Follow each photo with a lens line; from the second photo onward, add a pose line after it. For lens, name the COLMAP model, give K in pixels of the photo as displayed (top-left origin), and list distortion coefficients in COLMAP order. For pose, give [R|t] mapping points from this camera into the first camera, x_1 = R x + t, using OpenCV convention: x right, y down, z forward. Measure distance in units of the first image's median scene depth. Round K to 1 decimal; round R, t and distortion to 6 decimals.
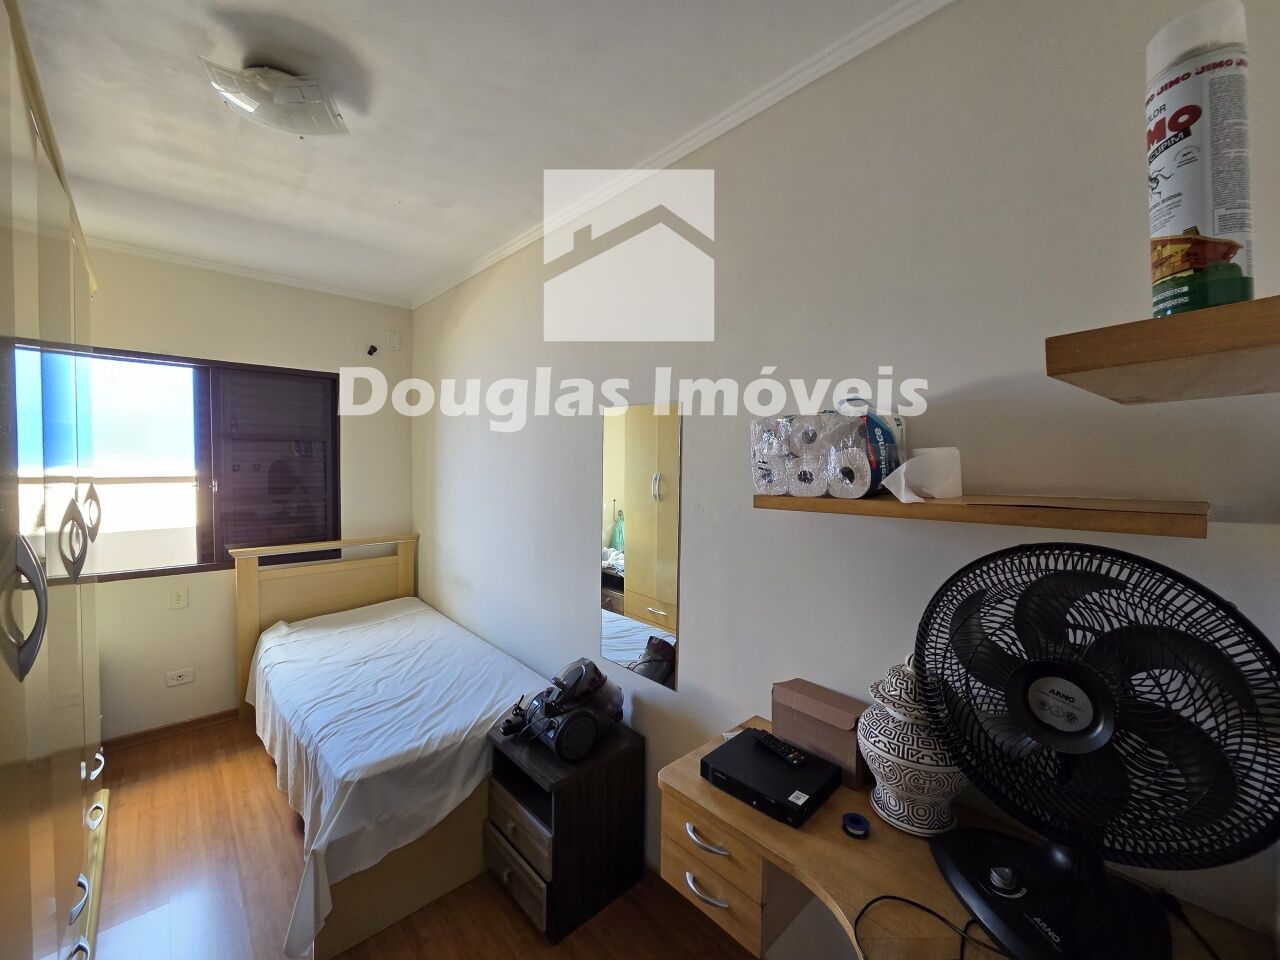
lens RADIAL K [[522.7, 0, 640.0], [0, 522.7, 480.0], [0, 0, 1]] dist [0.003863, 0.000055]
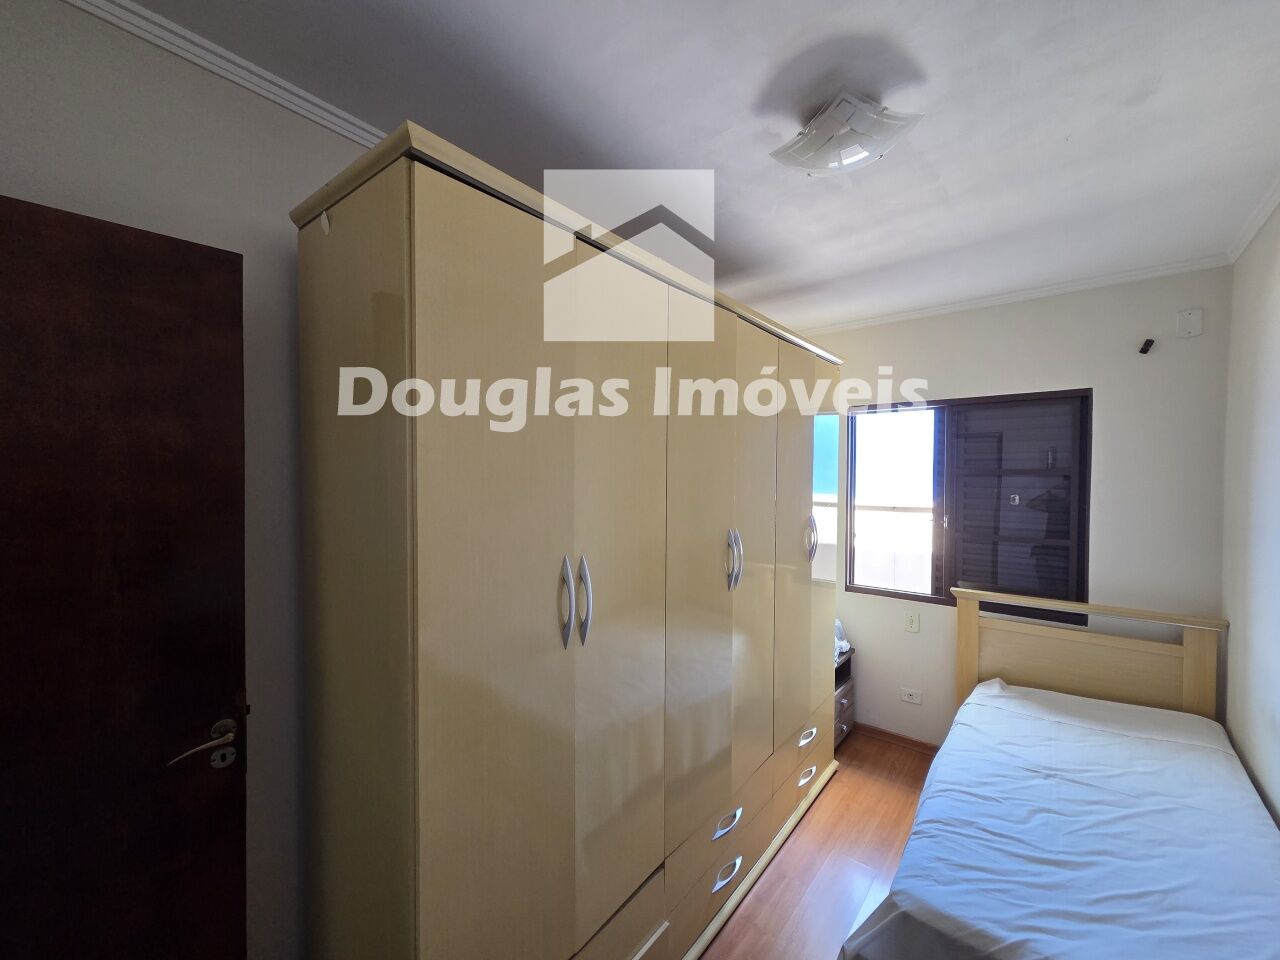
lens RADIAL K [[522.7, 0, 640.0], [0, 522.7, 480.0], [0, 0, 1]] dist [0.003863, 0.000055]
pose [[0.146840, -0.005255, -0.989146, 0.116184], [-0.046115, 0.998862, -0.012153, -0.031446], [0.988085, 0.047399, 0.146430, 0.272400]]
